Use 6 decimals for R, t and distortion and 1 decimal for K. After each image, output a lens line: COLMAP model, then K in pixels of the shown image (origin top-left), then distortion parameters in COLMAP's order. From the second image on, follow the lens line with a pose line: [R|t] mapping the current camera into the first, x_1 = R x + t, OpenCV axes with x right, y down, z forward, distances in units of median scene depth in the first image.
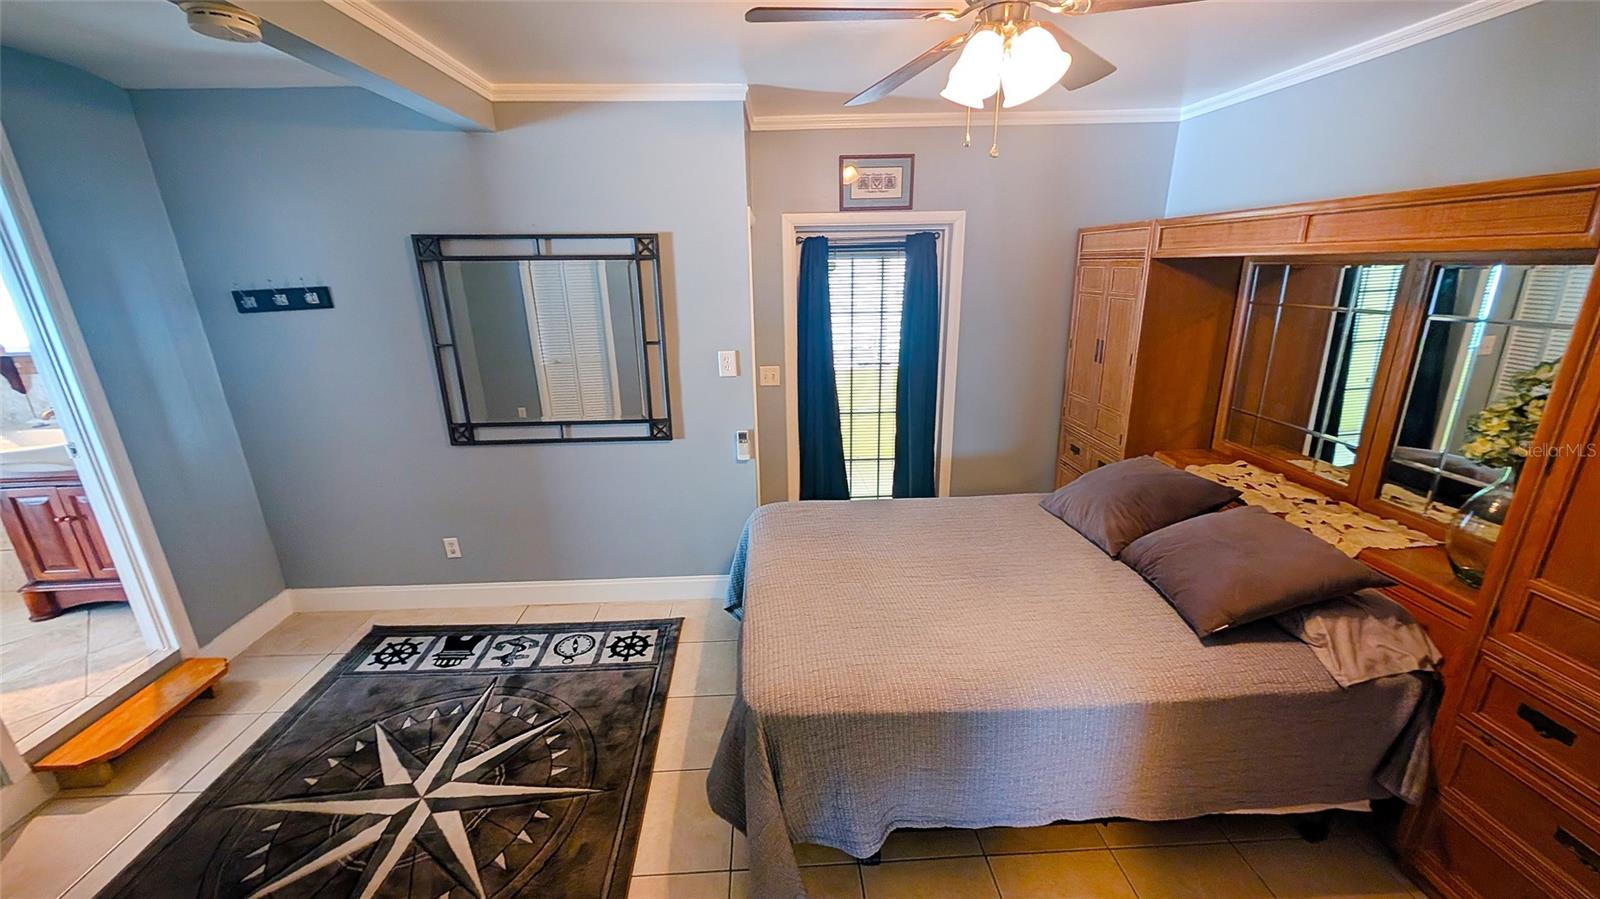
lens RADIAL K [[600.4, 0, 796.3], [0, 600.4, 446.8], [0, 0, 1]] dist [0.000487, 0.000021]
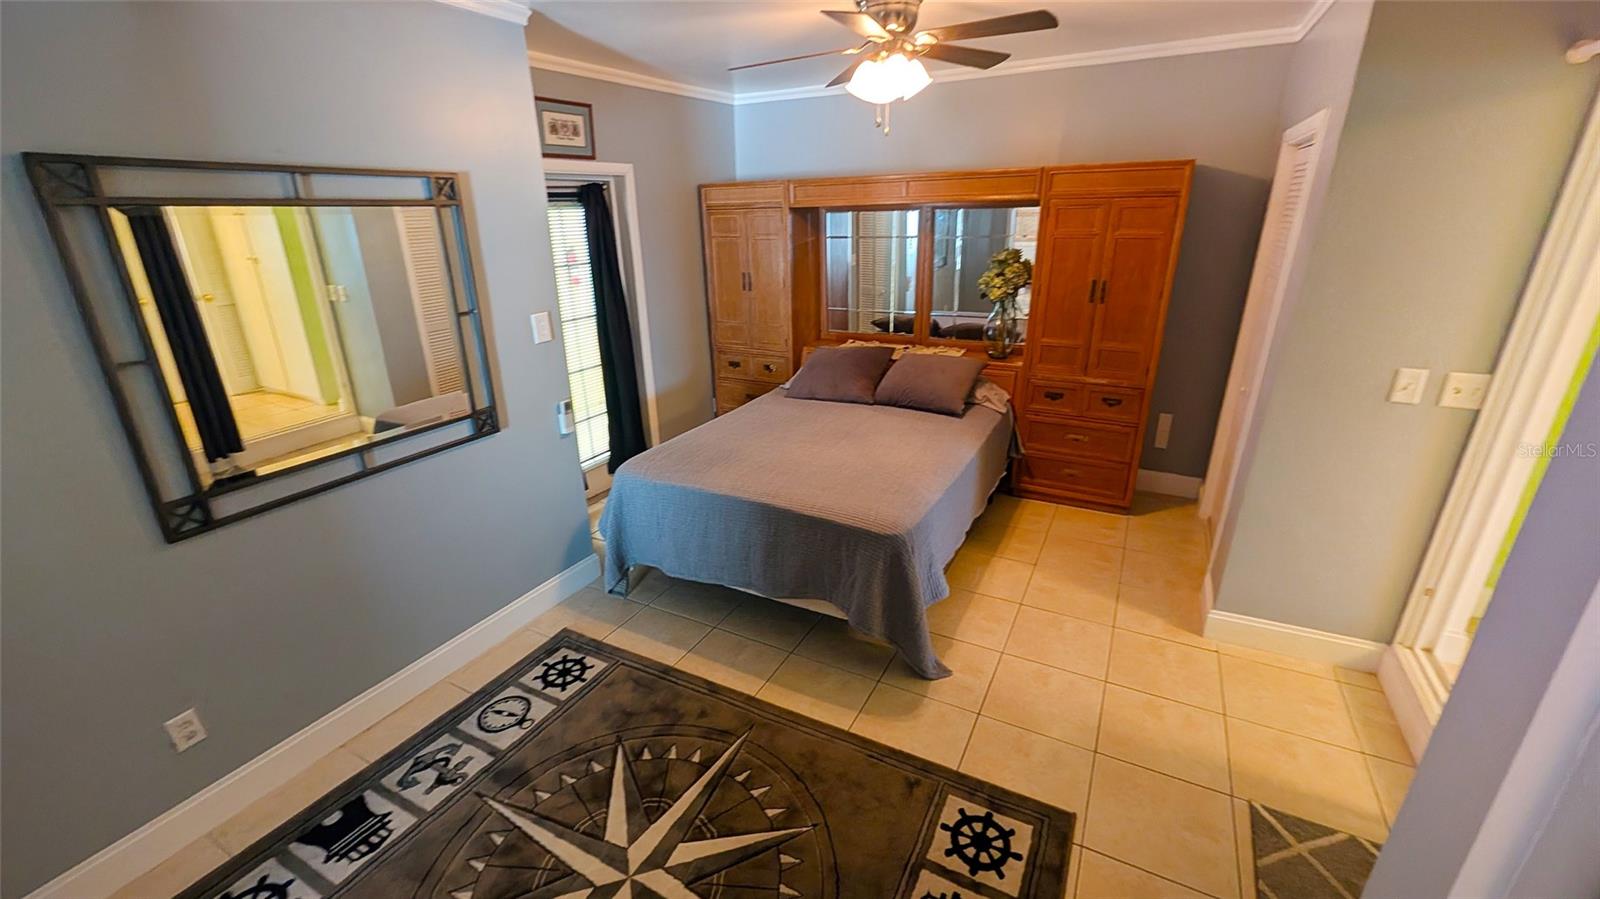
lens RADIAL K [[651.8, 0, 792.8], [0, 651.8, 446.2], [0, 0, 1]] dist [0.003096, -0.000489]
pose [[0.521001, -0.289263, 0.803047, -0.742661], [0.263608, 0.949363, 0.170943, -0.040000], [-0.811830, 0.122628, 0.570871, 0.177459]]
